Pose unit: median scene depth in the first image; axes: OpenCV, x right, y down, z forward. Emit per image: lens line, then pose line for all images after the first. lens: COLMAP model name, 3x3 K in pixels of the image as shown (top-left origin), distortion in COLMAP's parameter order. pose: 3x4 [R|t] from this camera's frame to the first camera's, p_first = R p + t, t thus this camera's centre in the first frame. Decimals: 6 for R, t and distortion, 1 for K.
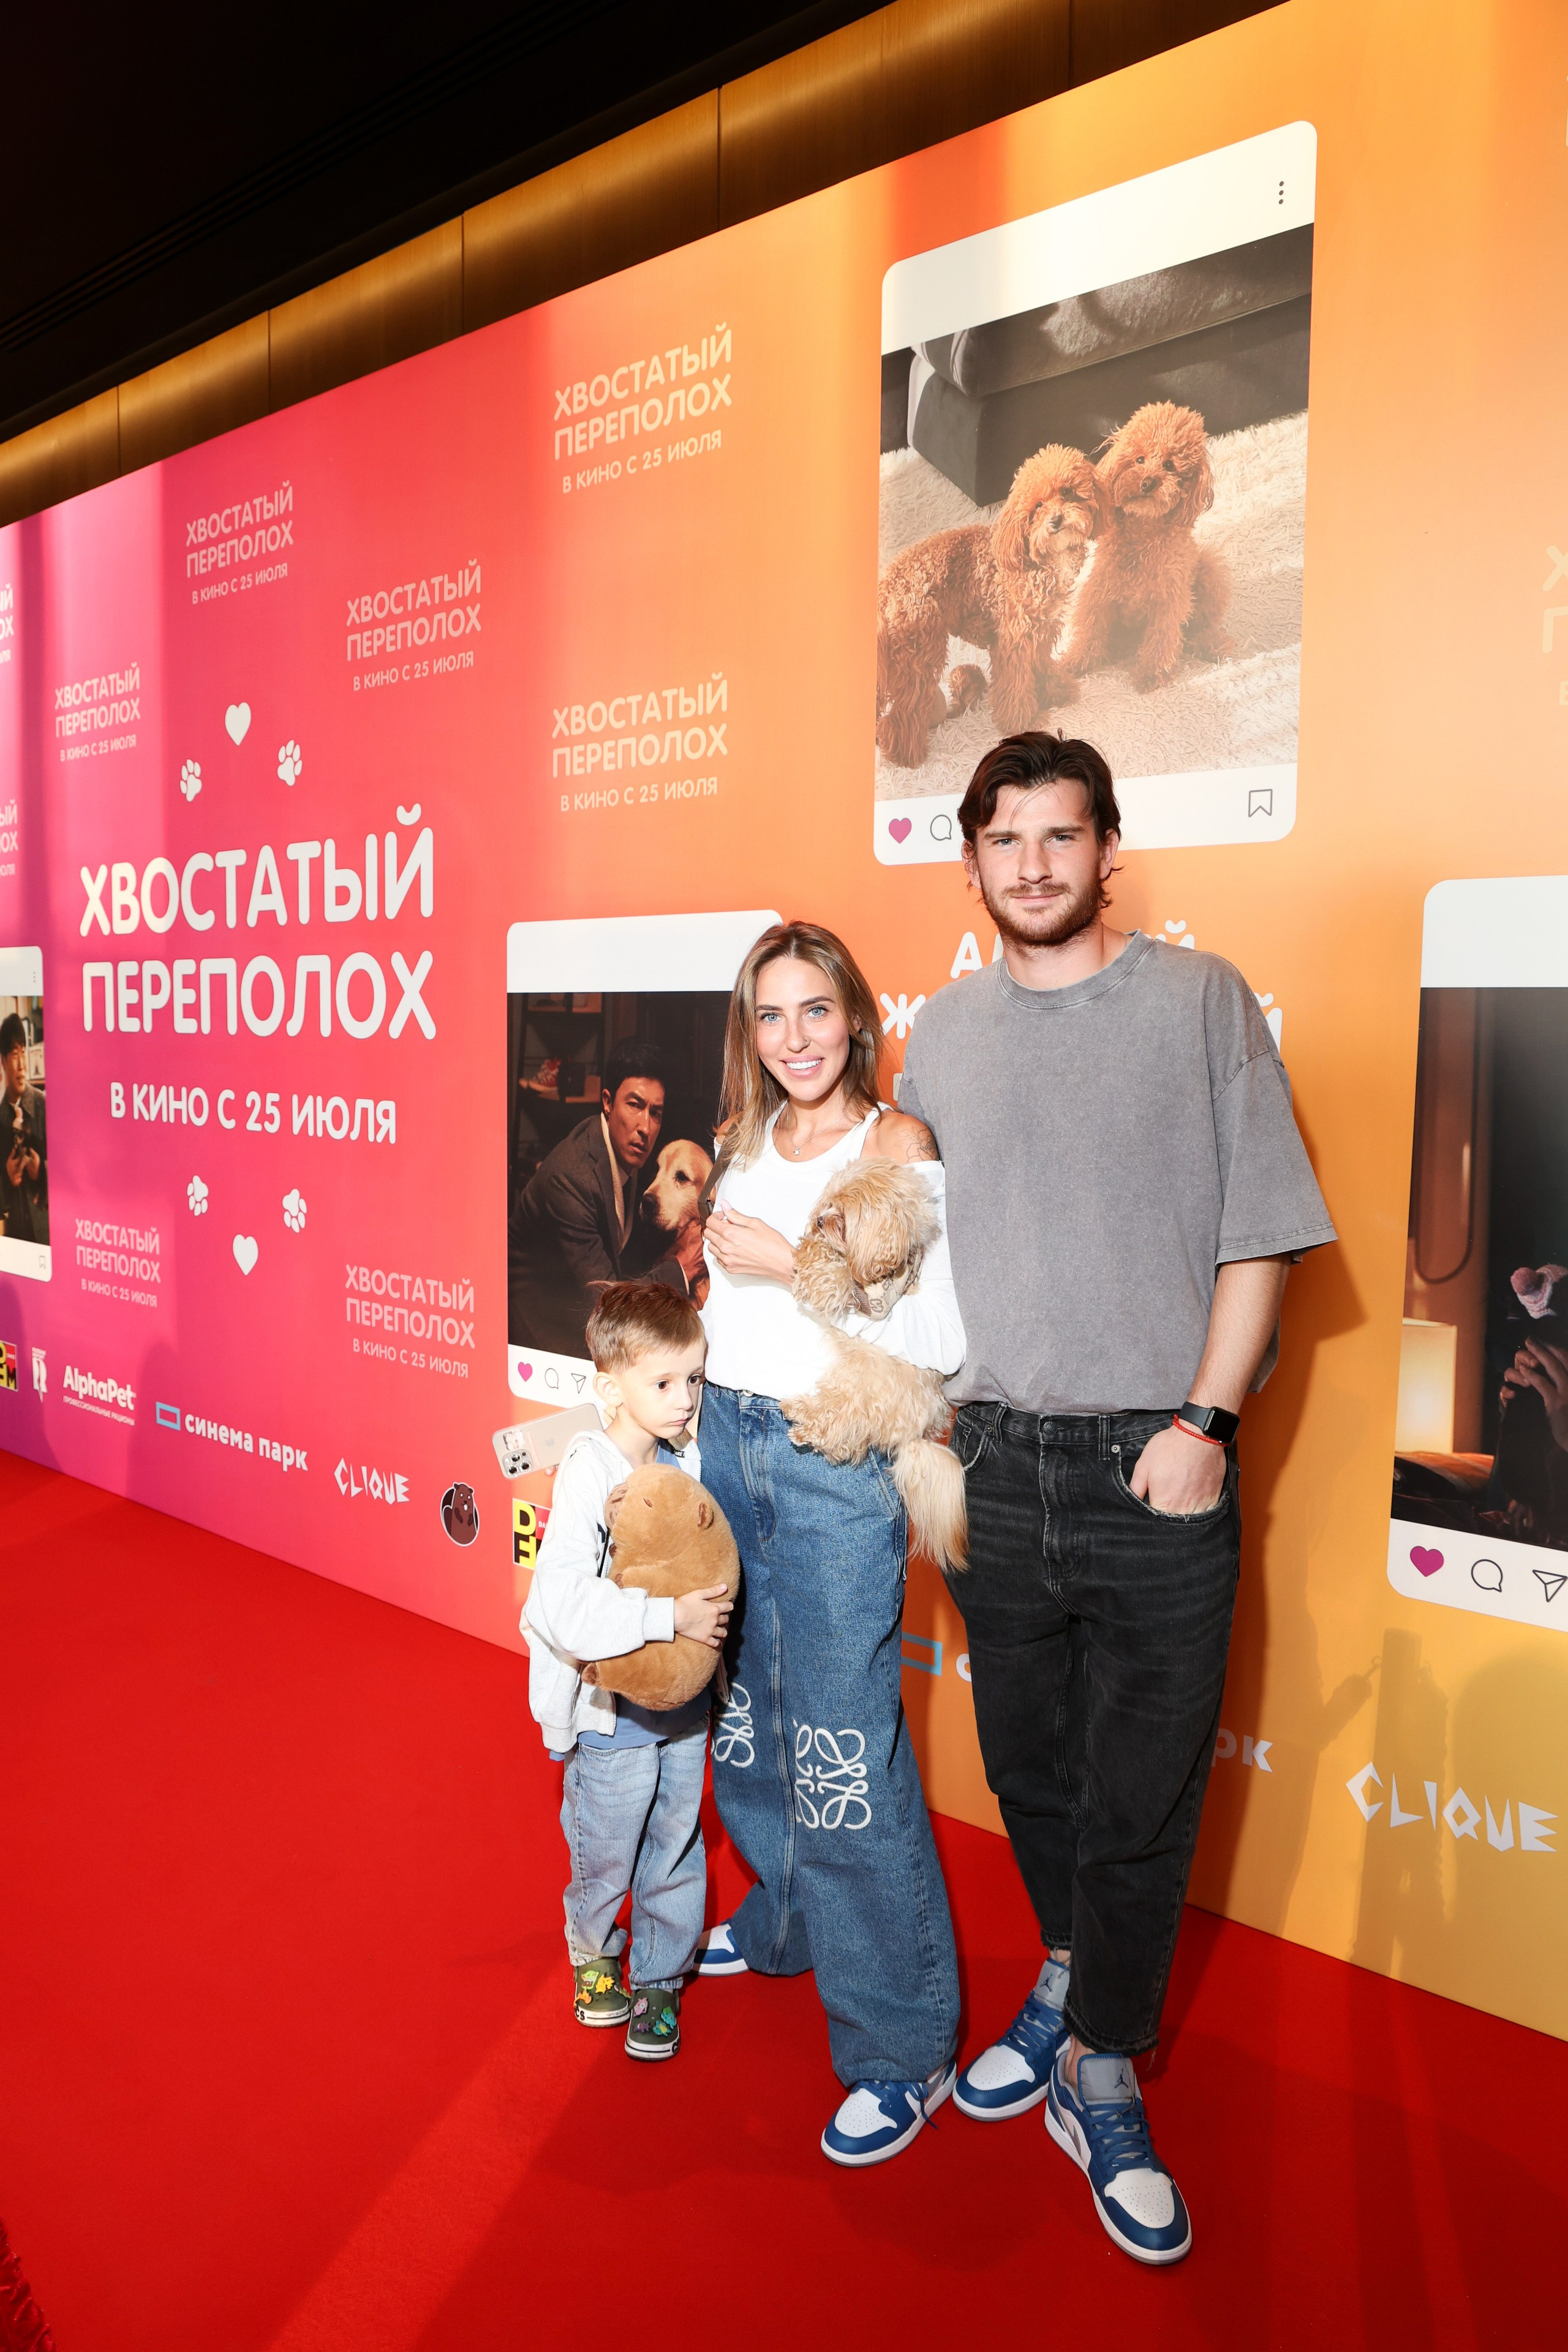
lens RADIAL K [[1656.9, 0, 780.8], [0, 1656.9, 1227.0], [0, 0, 1]] dist [-0.101388, 0.072525]
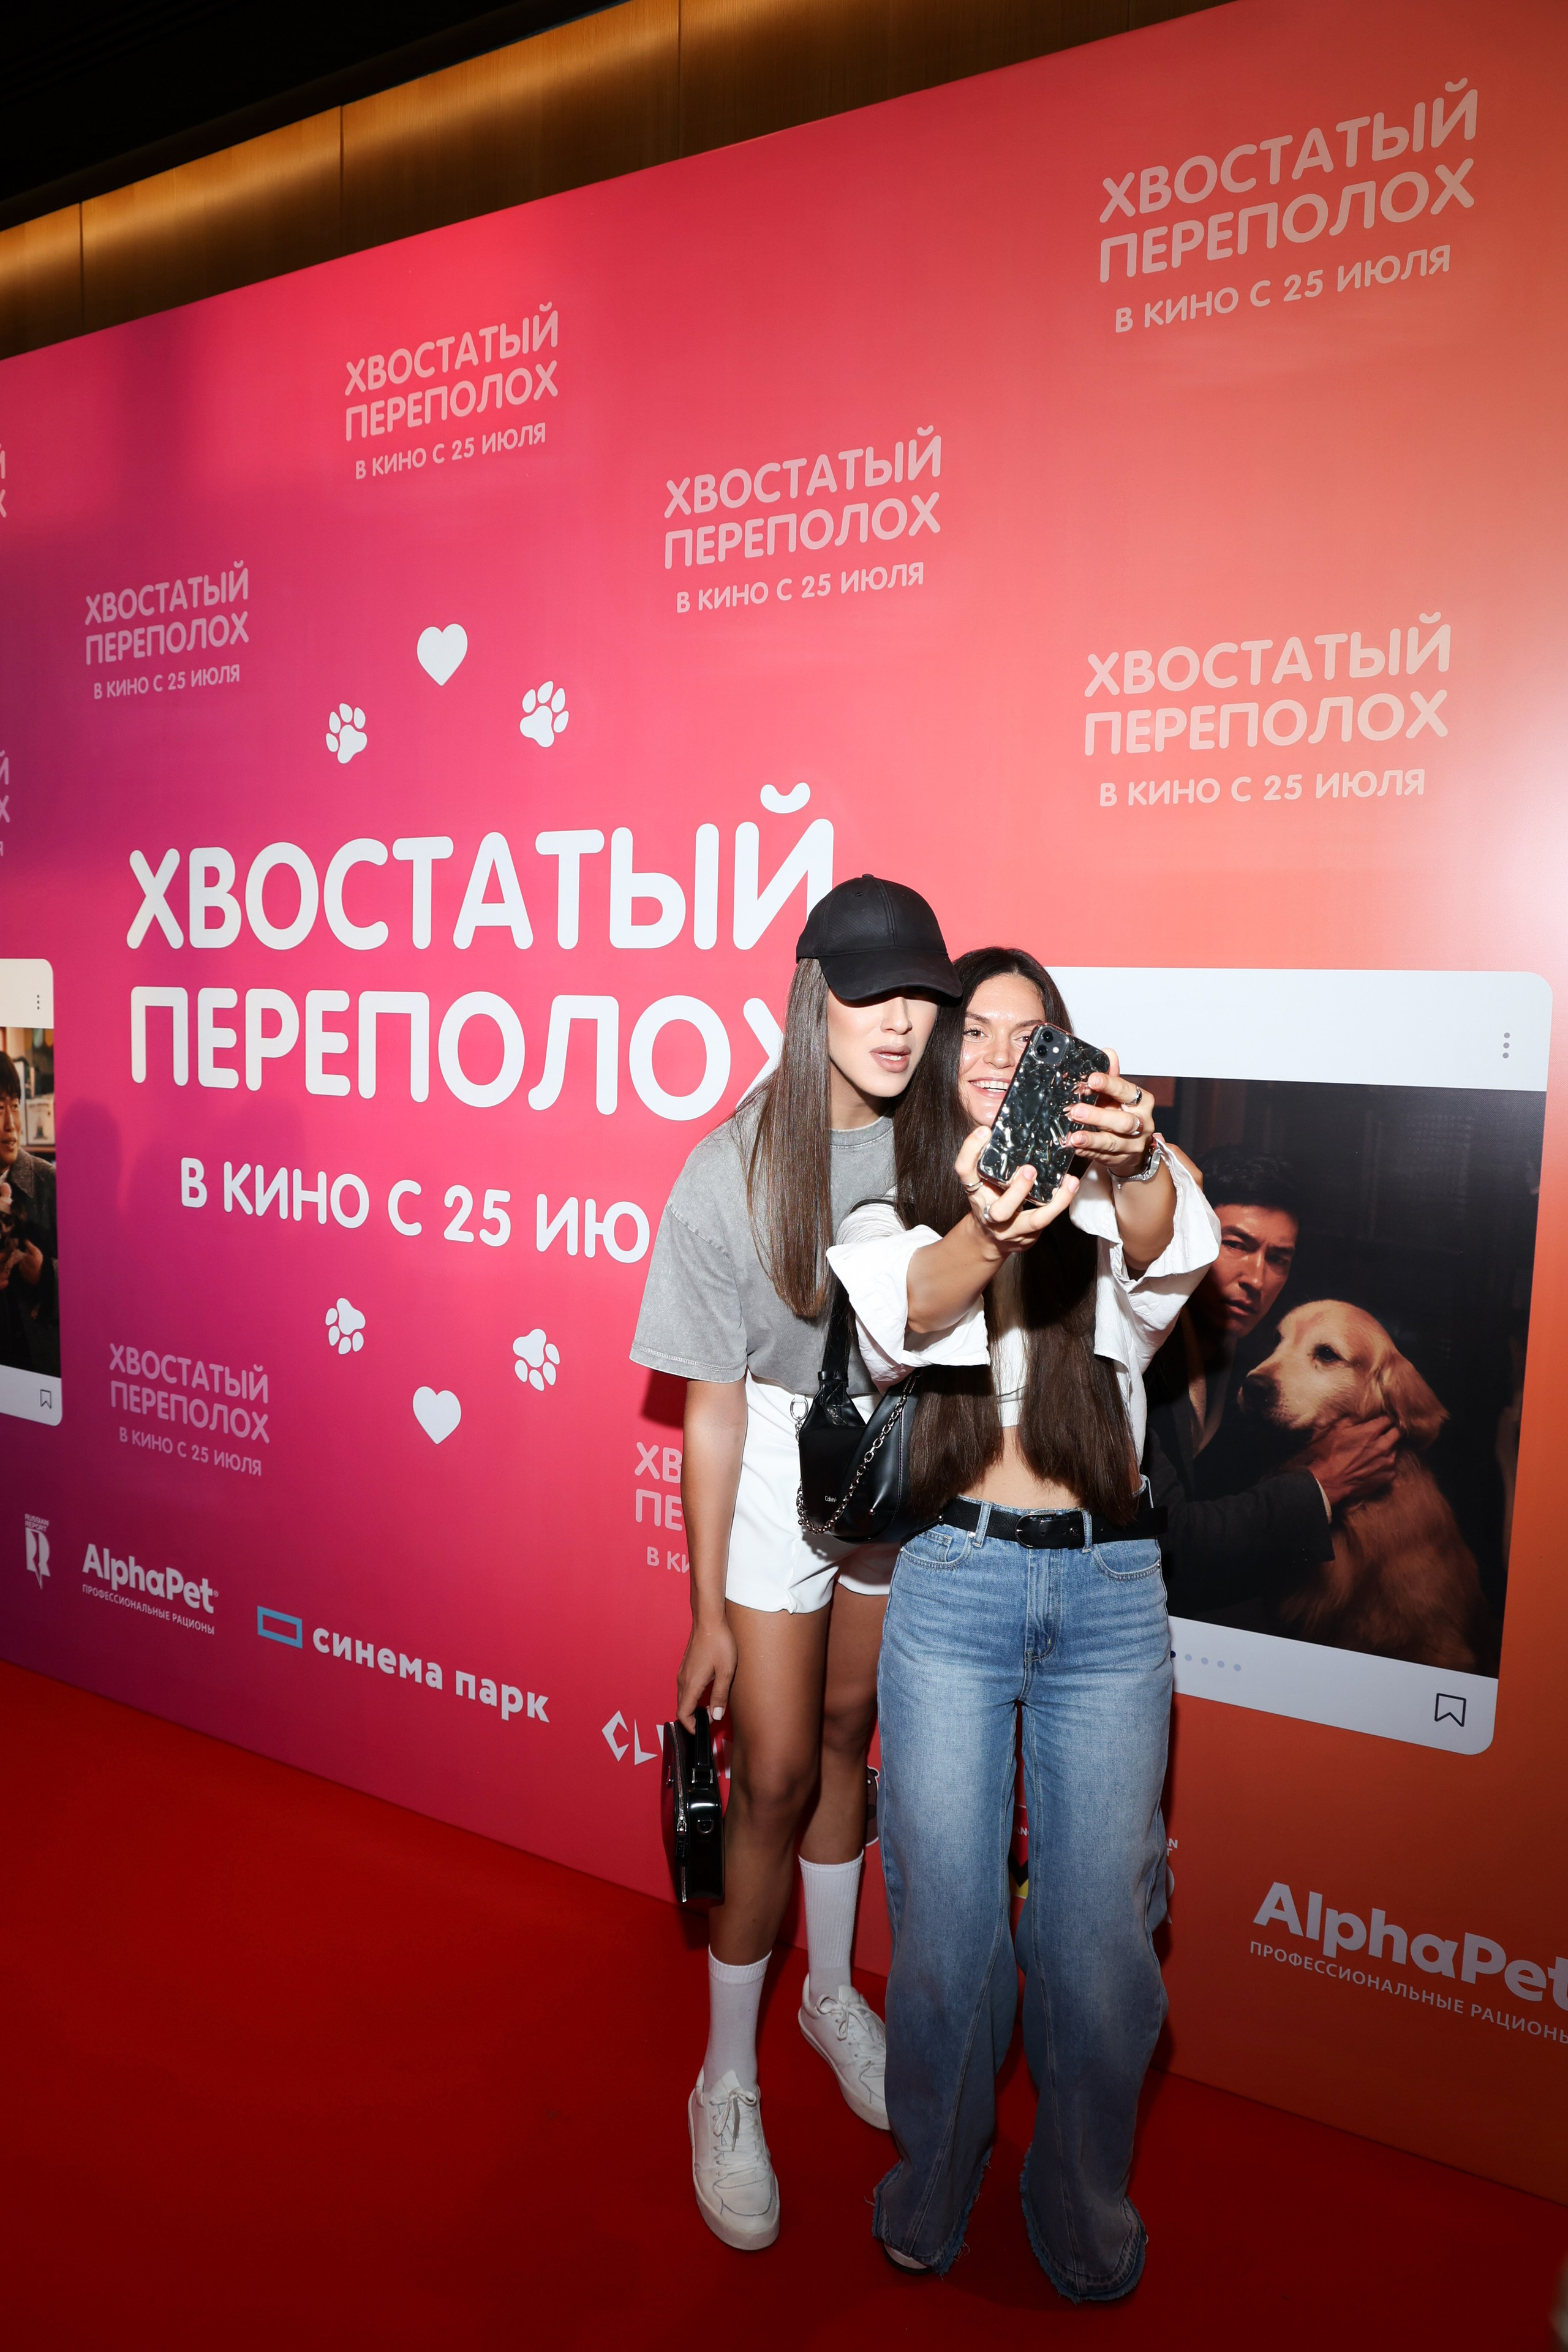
lens RADIAL K [[1656.9, 0, 769.7], [0, 1656.9, 1188.6], [0, 0, 1]] dist [-0.101388, 0.072525]
pose [[0.986262, -0.014174, 0.164580, -0.322731], [0.014790, 0.999887, -0.002518, -0.081378], [-0.164526, 0.004918, 0.986360, 0.303723]]
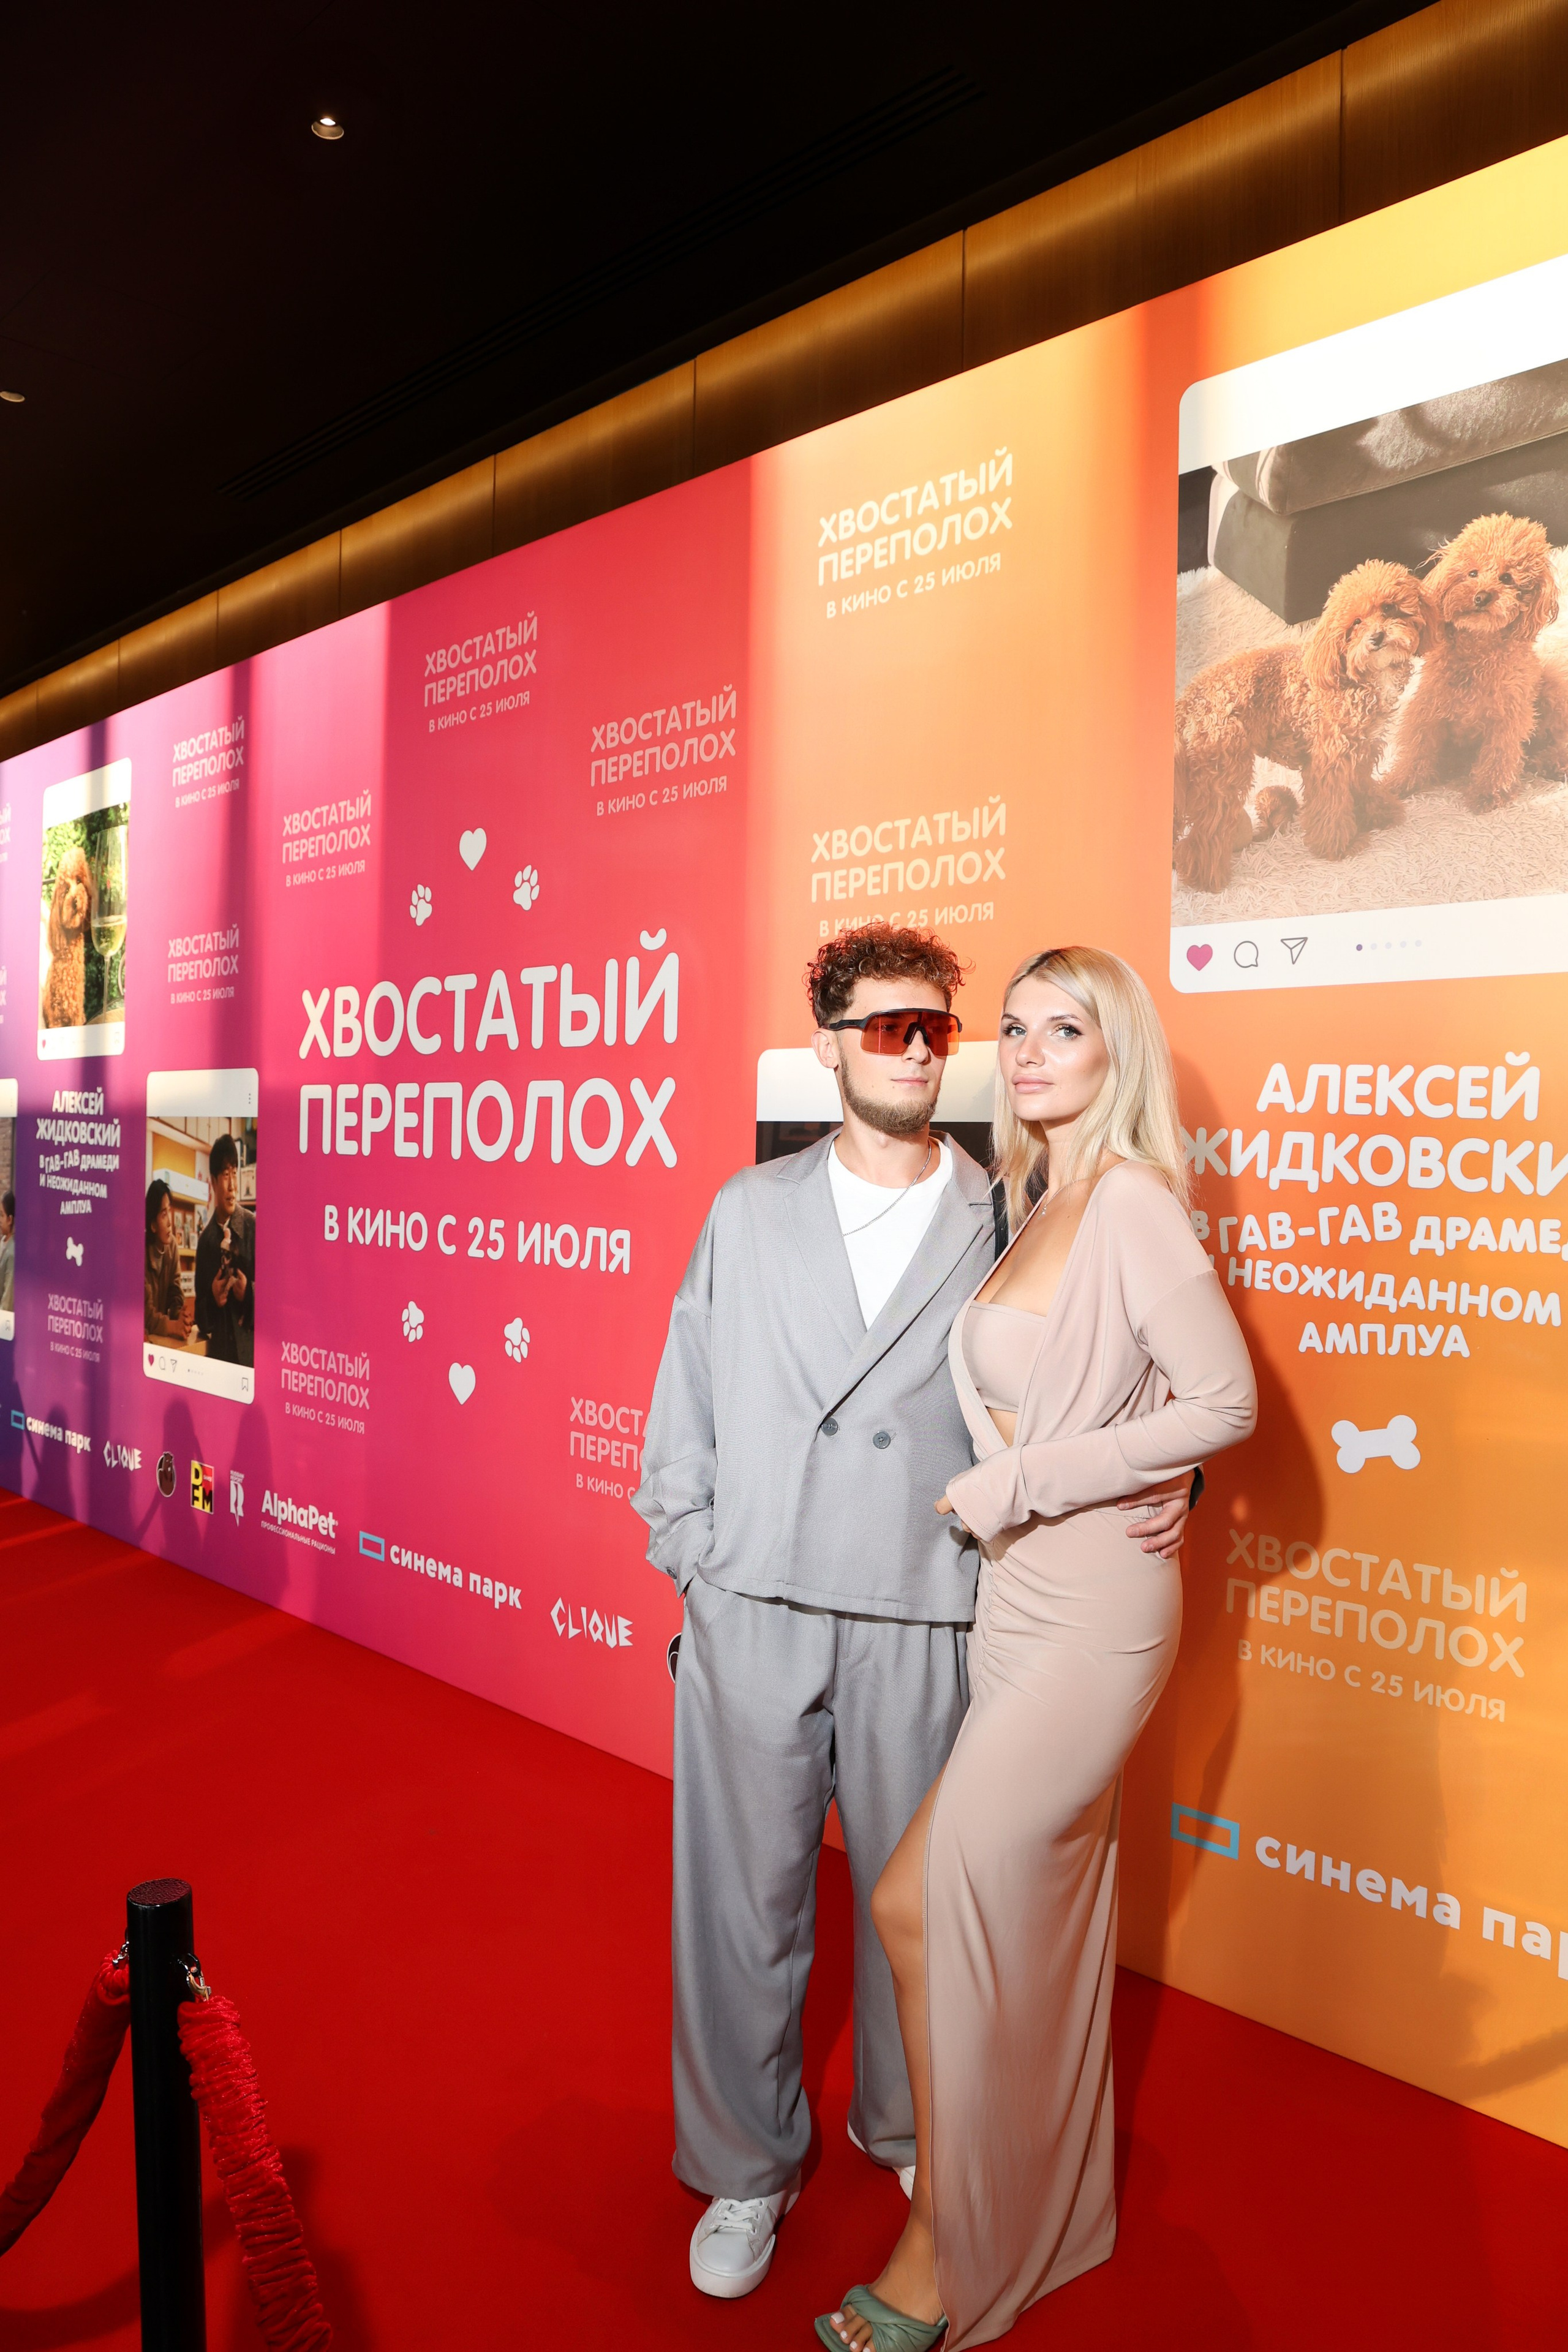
lens RADIAL K [[1656.9, 0, 770.2], [0, 1656.9, 1212.5], [0, 0, 1]] dist [-0.101388, 0.072525]
pose [[0.996665, 0.010095, -0.080977, -0.069582], [-0.016779, 0.996468, -0.082286, -0.007308], [0.079861, 0.083370, 0.993314, 0.031946]]
